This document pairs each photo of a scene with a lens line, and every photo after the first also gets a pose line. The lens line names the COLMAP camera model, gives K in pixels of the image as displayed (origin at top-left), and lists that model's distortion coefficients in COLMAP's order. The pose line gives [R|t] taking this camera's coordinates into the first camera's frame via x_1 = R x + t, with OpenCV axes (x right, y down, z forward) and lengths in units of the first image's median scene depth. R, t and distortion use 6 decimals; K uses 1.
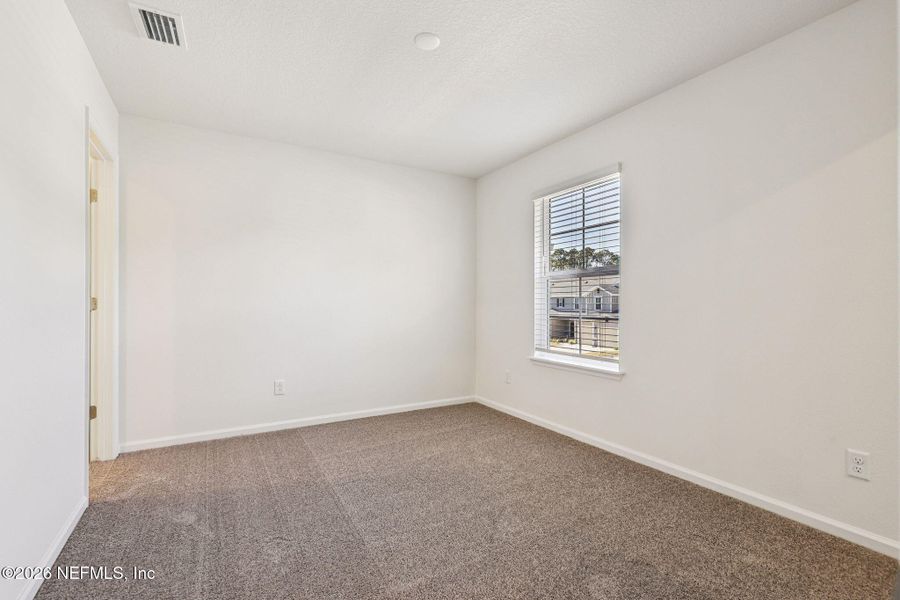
lens RADIAL K [[408.3, 0, 454.3], [0, 408.3, 305.9], [0, 0, 1]] dist [0.001635, -0.000650]
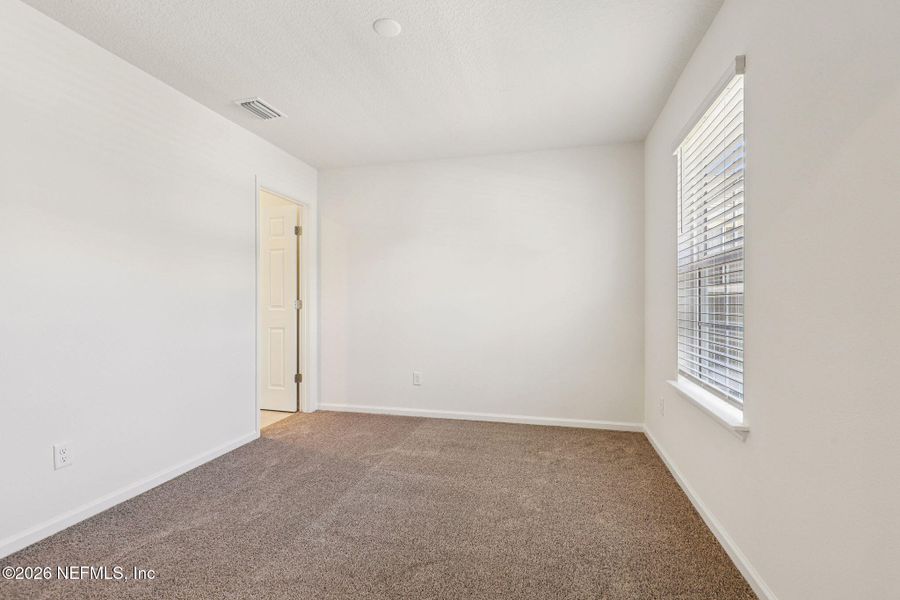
lens RADIAL K [[408.3, 0, 454.3], [0, 408.3, 305.9], [0, 0, 1]] dist [0.001635, -0.000650]
pose [[0.718186, 0.002720, -0.695846, 0.507860], [-0.001461, 0.999996, 0.002401, -0.004795], [0.695850, -0.000708, 0.718187, 0.310851]]
